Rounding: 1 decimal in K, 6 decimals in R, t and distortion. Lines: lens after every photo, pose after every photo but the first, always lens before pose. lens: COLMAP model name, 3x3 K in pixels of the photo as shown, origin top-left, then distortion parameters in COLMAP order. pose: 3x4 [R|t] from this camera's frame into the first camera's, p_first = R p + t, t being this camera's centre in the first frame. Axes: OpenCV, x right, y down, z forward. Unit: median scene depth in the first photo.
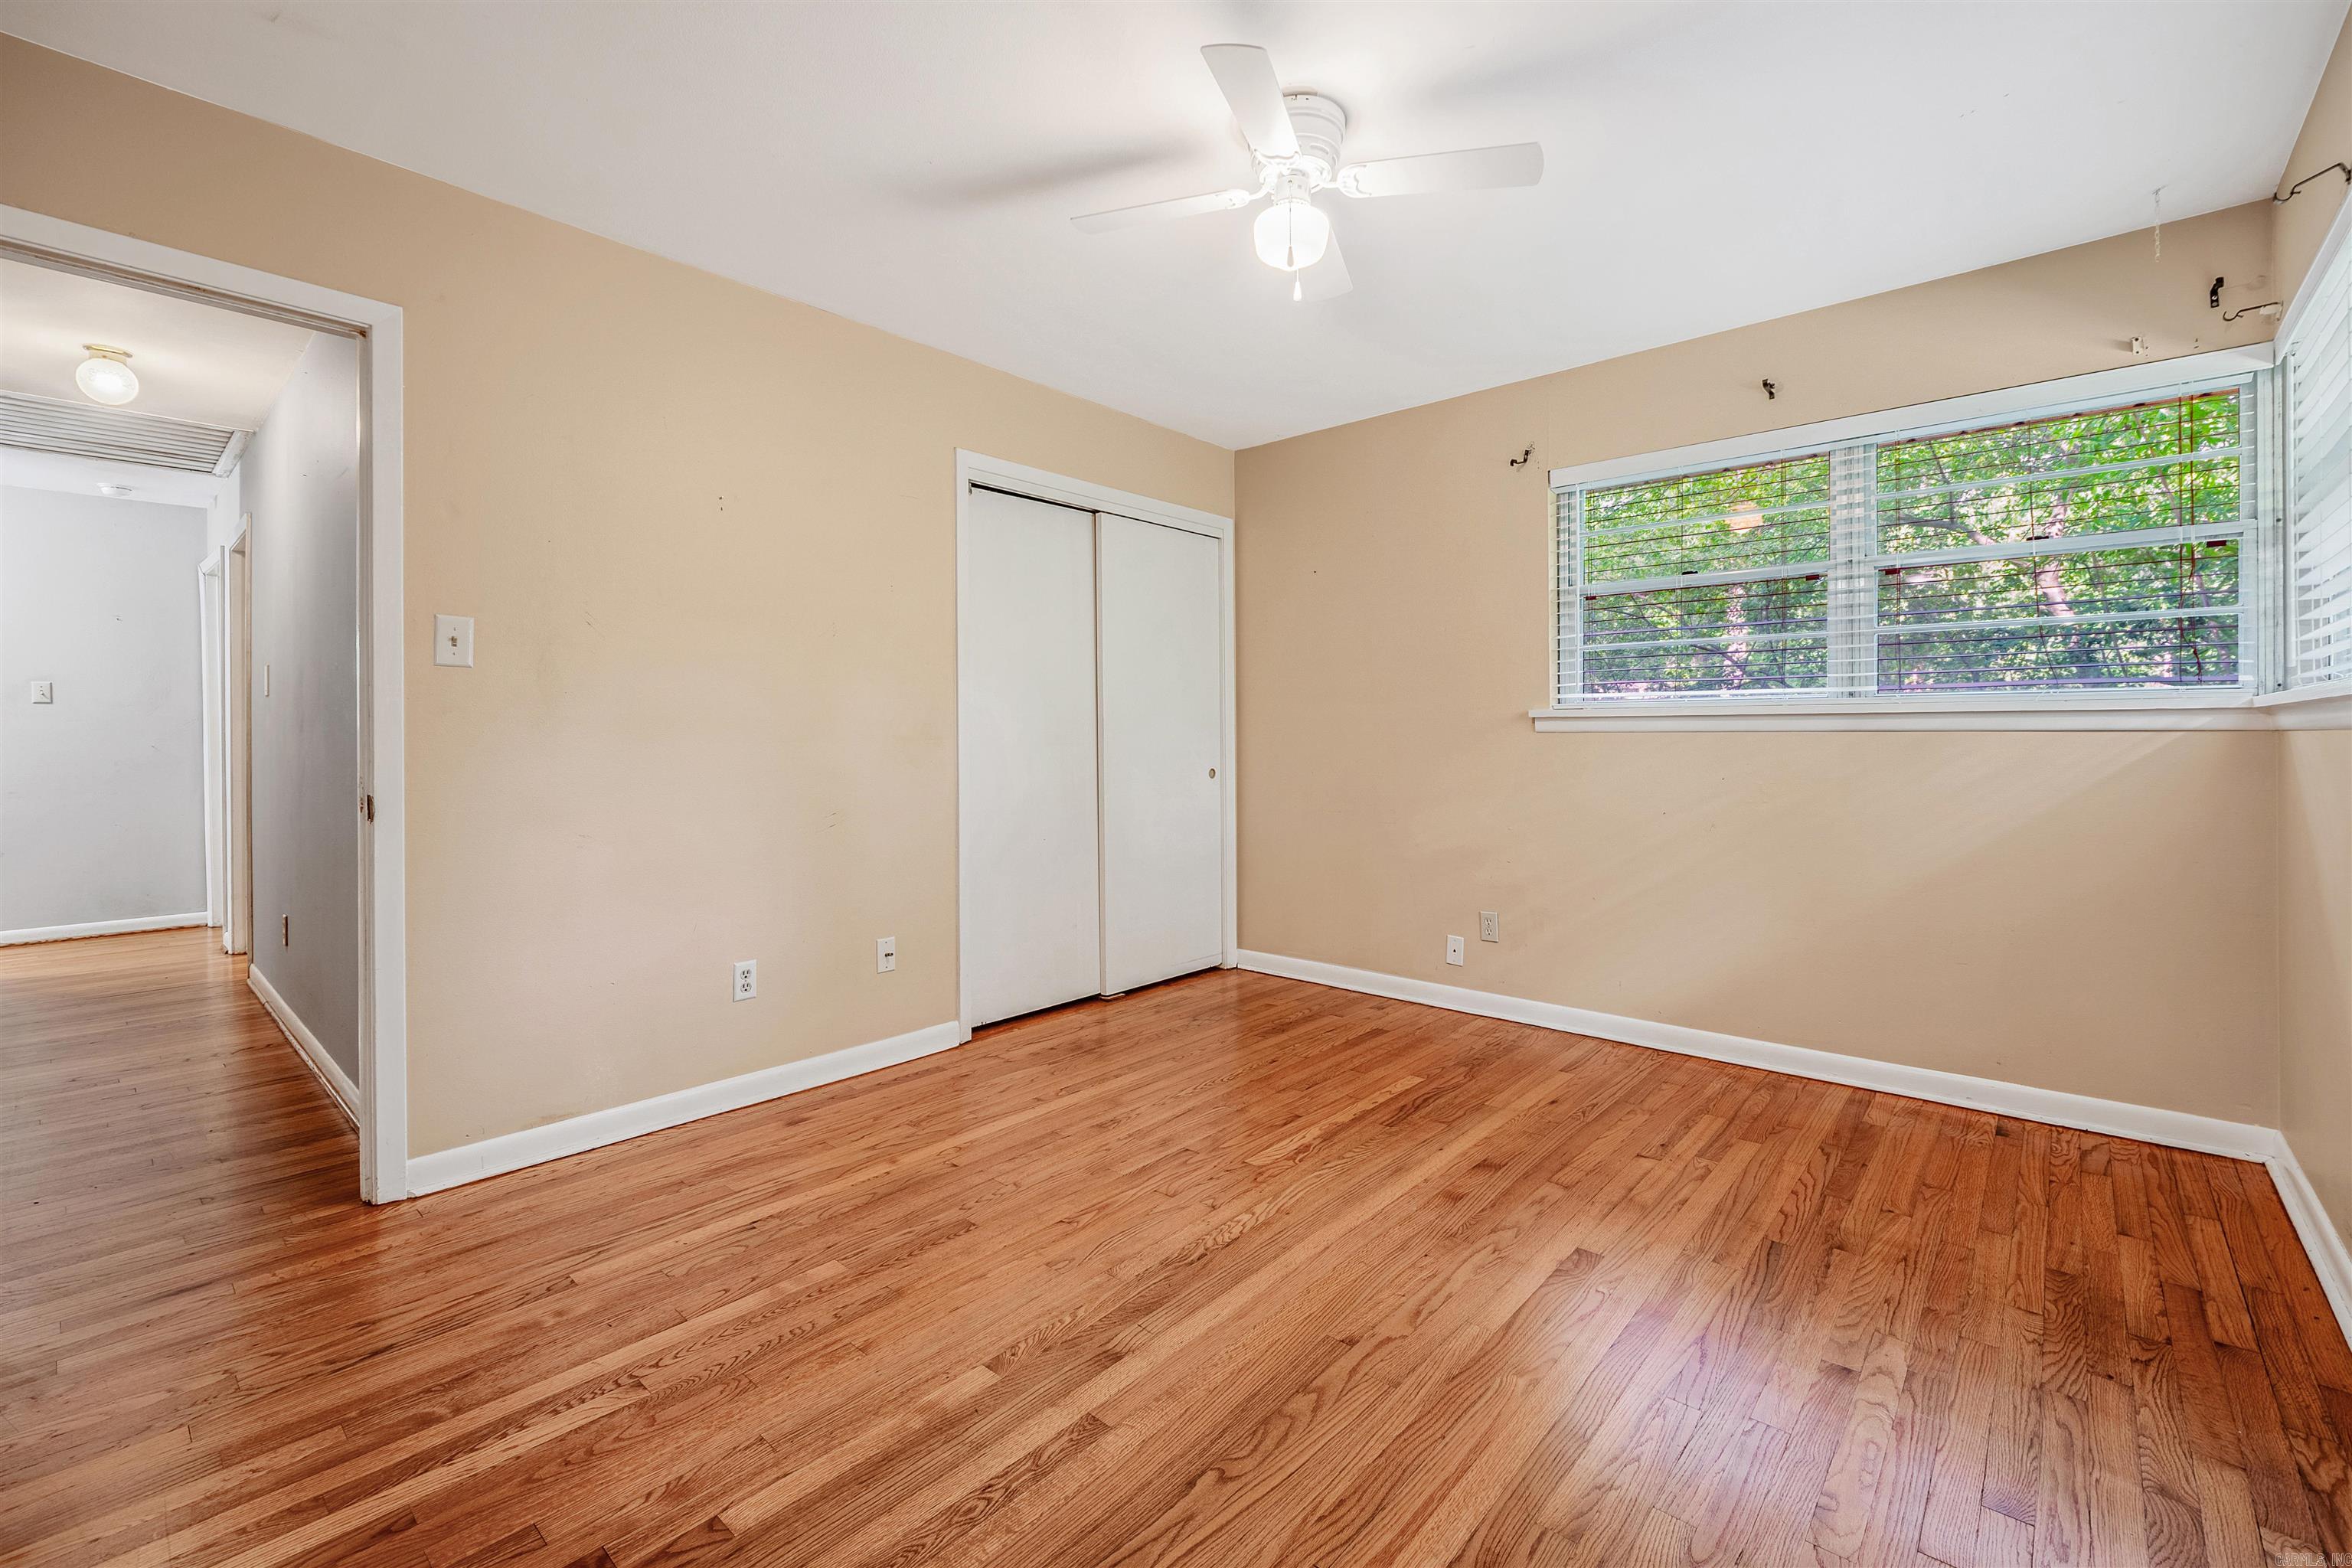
lens RADIAL K [[999.1, 0, 1196.1], [0, 999.1, 748.5], [0, 0, 1]] dist [-0.006669, -0.000322]
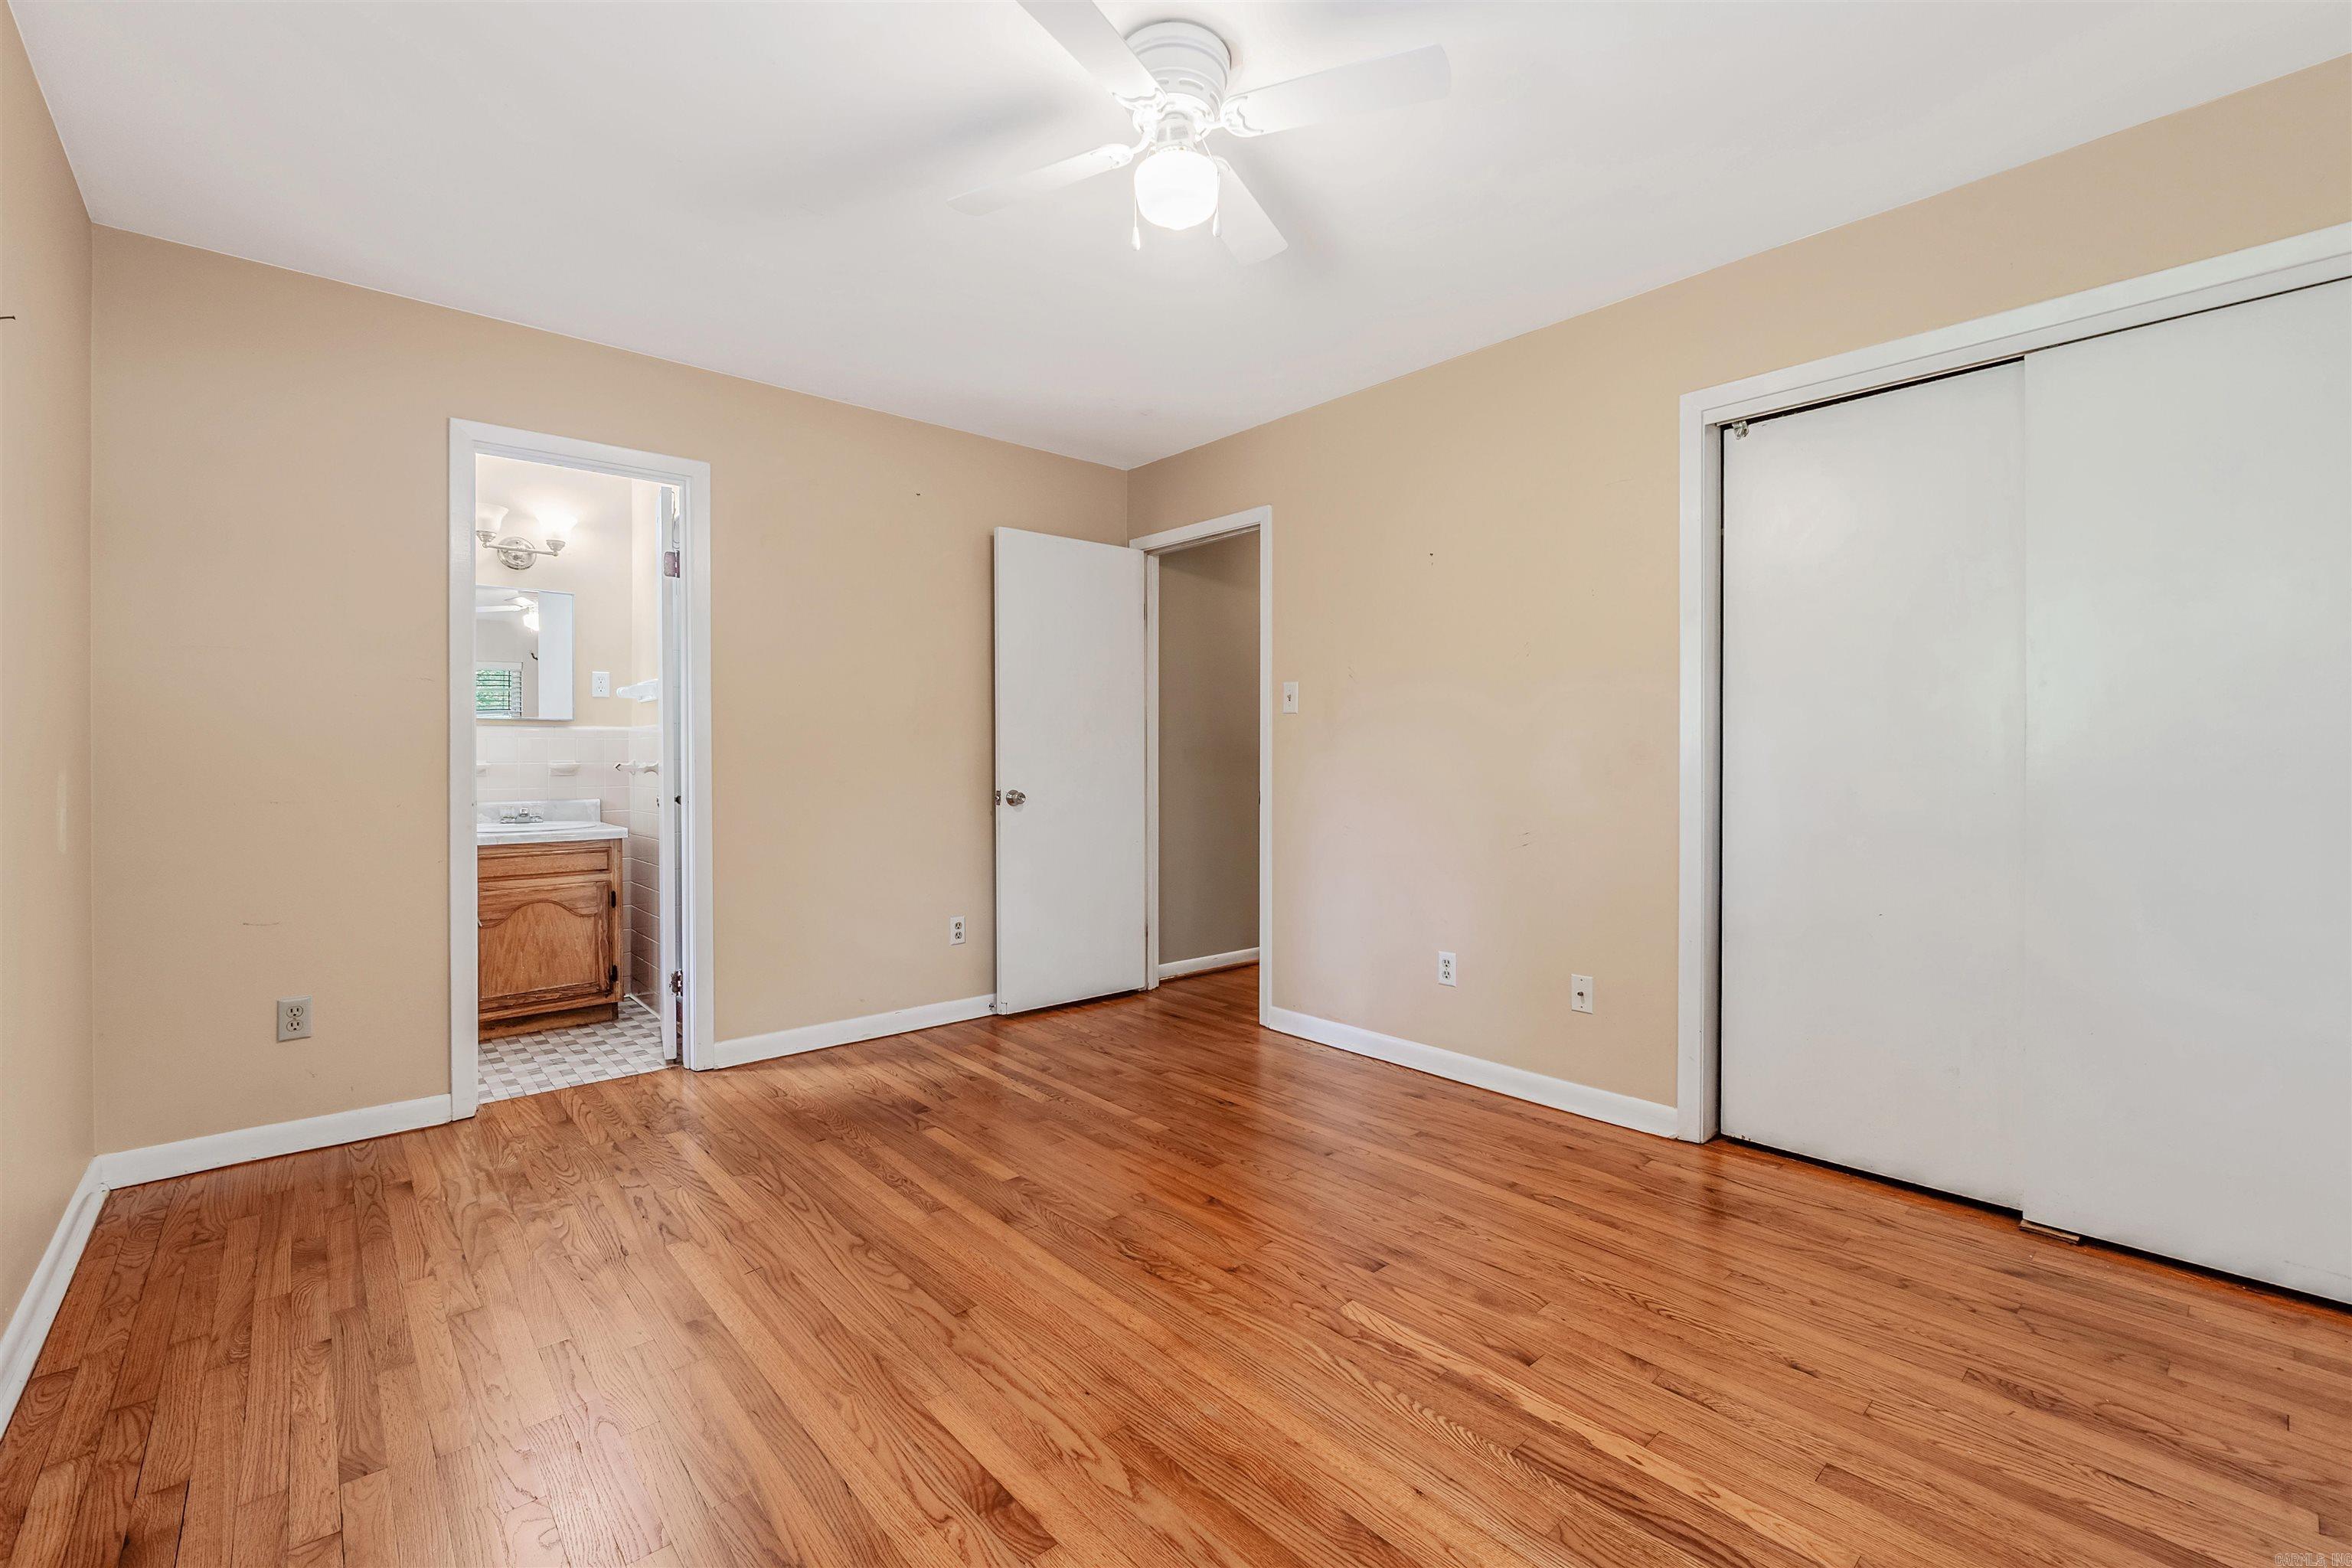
lens RADIAL K [[999.1, 0, 1179.4], [0, 999.1, 781.3], [0, 0, 1]] dist [-0.006669, -0.000322]
pose [[-0.128392, 0.024231, -0.991427, 0.782387], [-0.010208, 0.999616, 0.025753, -0.012435], [0.991671, 0.013427, -0.128095, 0.900651]]
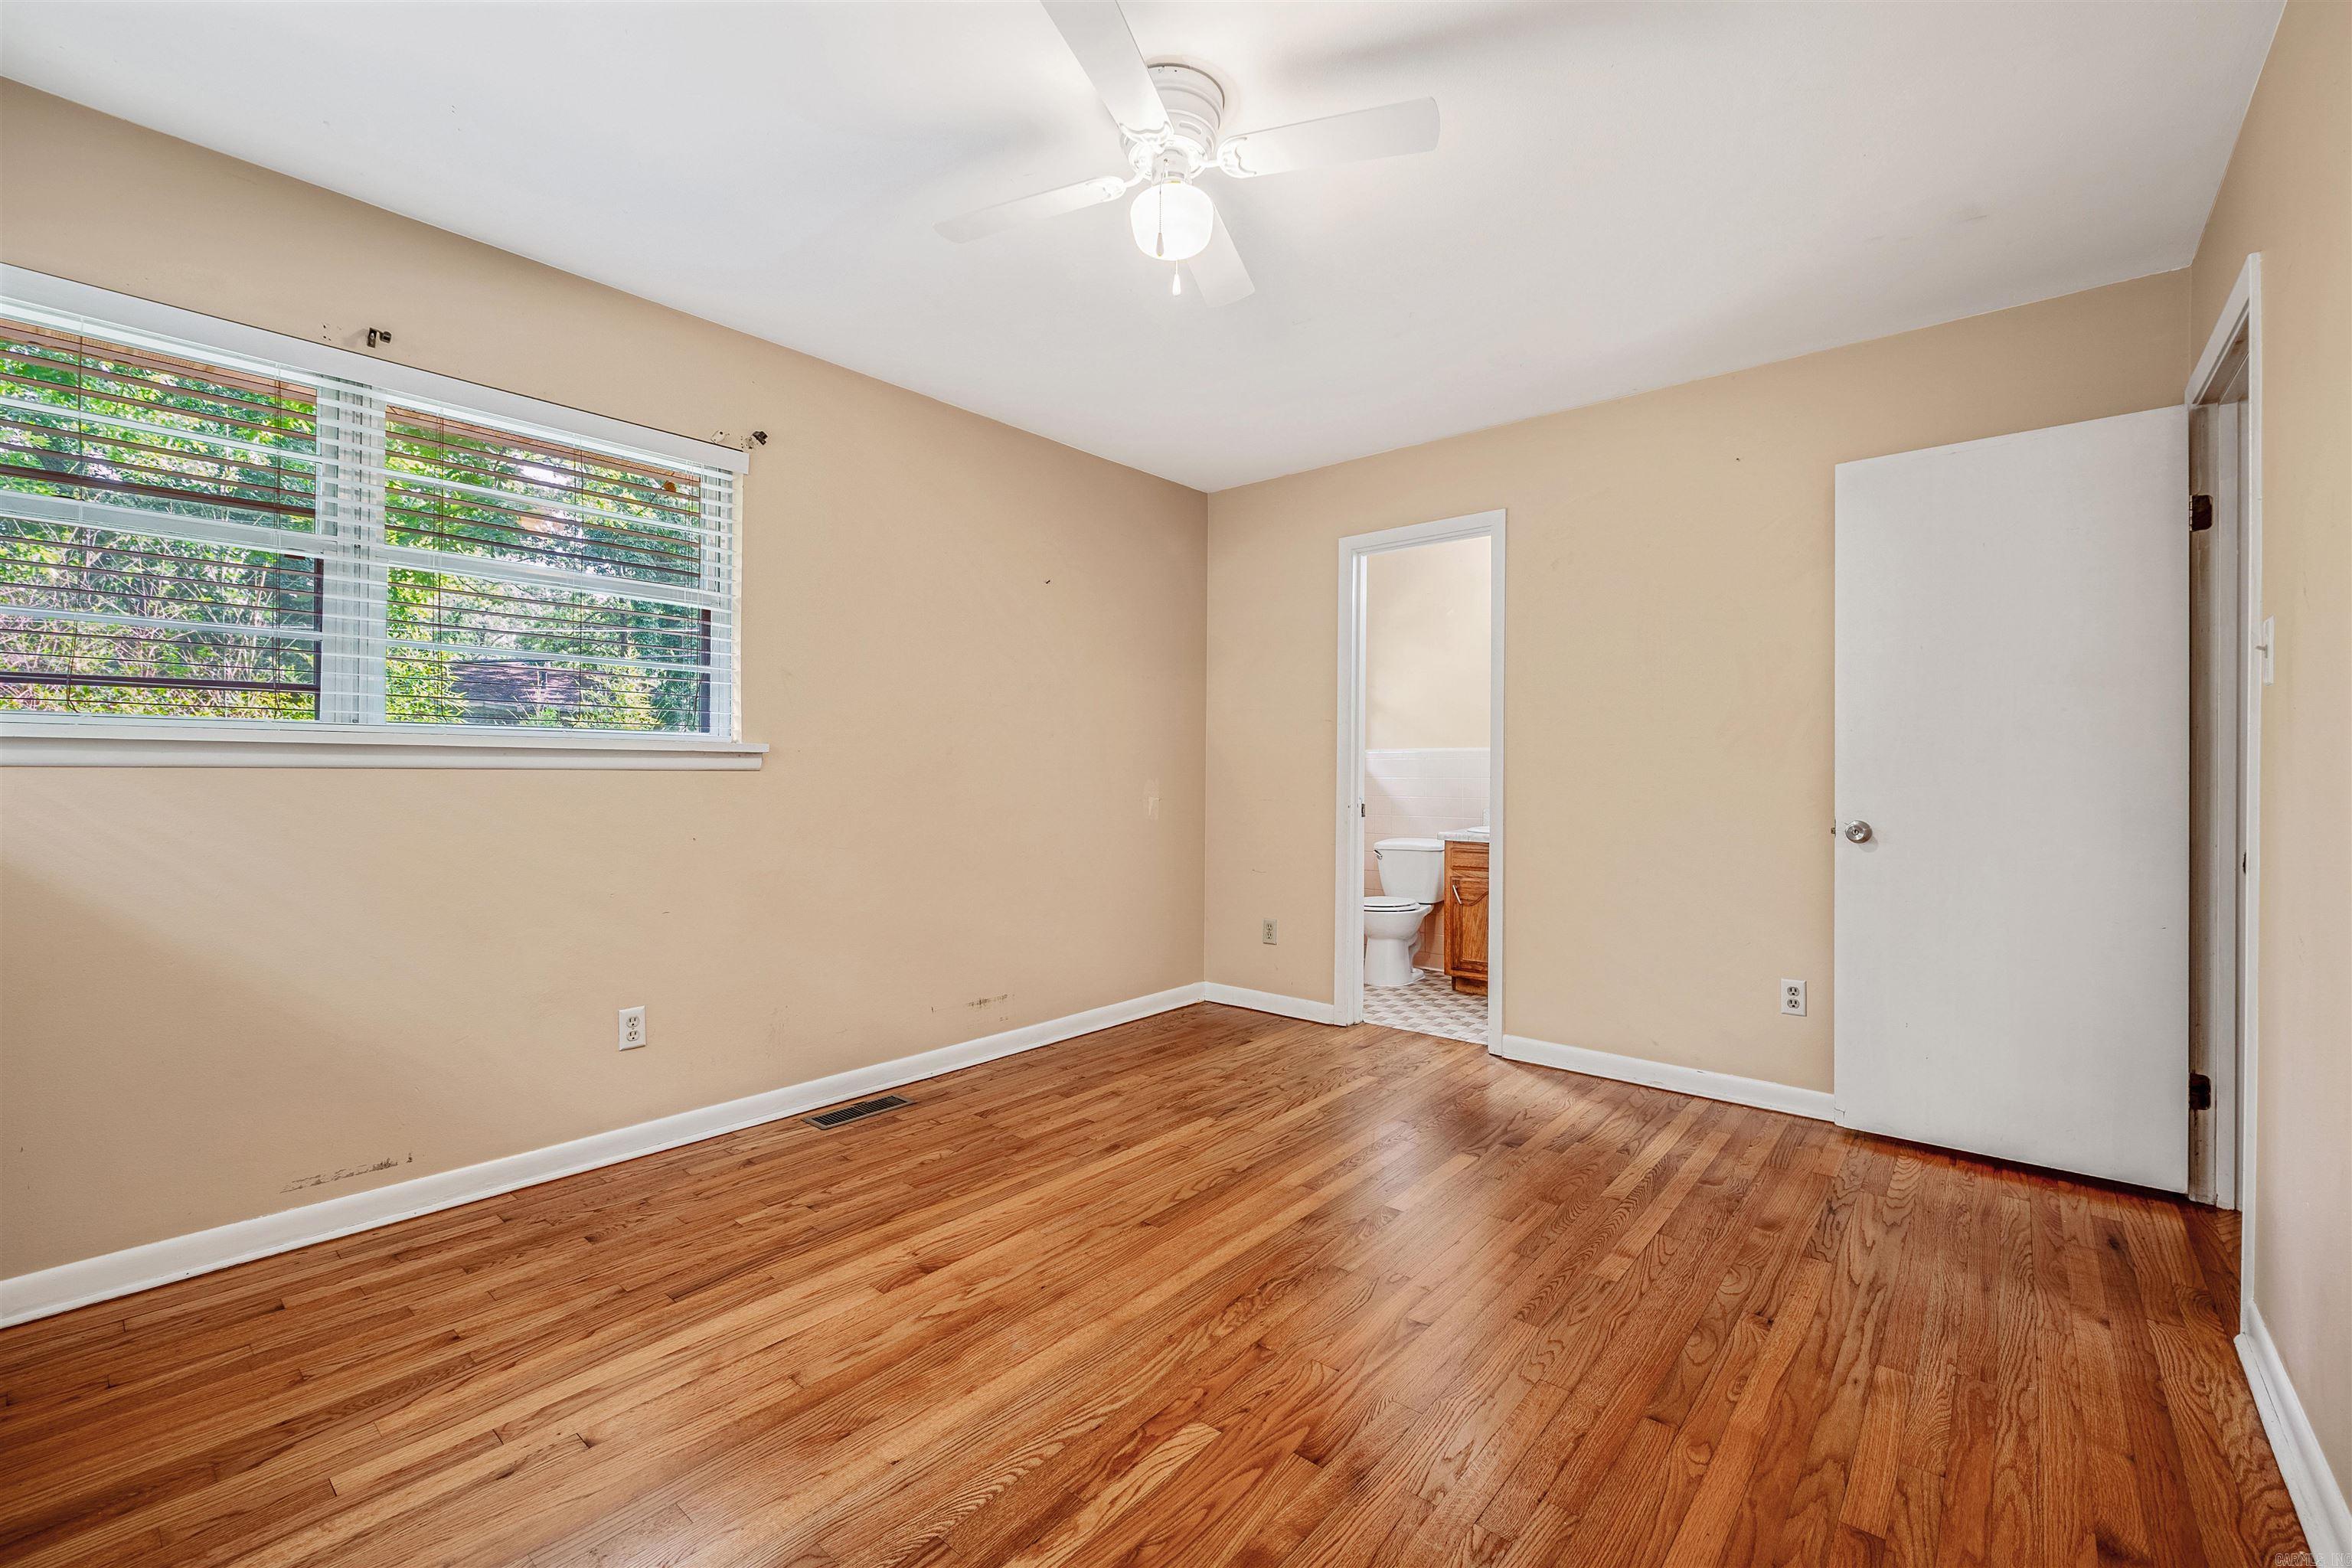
lens RADIAL K [[999.1, 0, 1167.7], [0, 999.1, 781.1], [0, 0, 1]] dist [-0.006669, -0.000322]
pose [[-0.999987, -0.001831, 0.004790, 0.075971], [-0.001727, 0.999764, 0.021652, -0.021970], [-0.004829, 0.021644, -0.999754, 1.536506]]
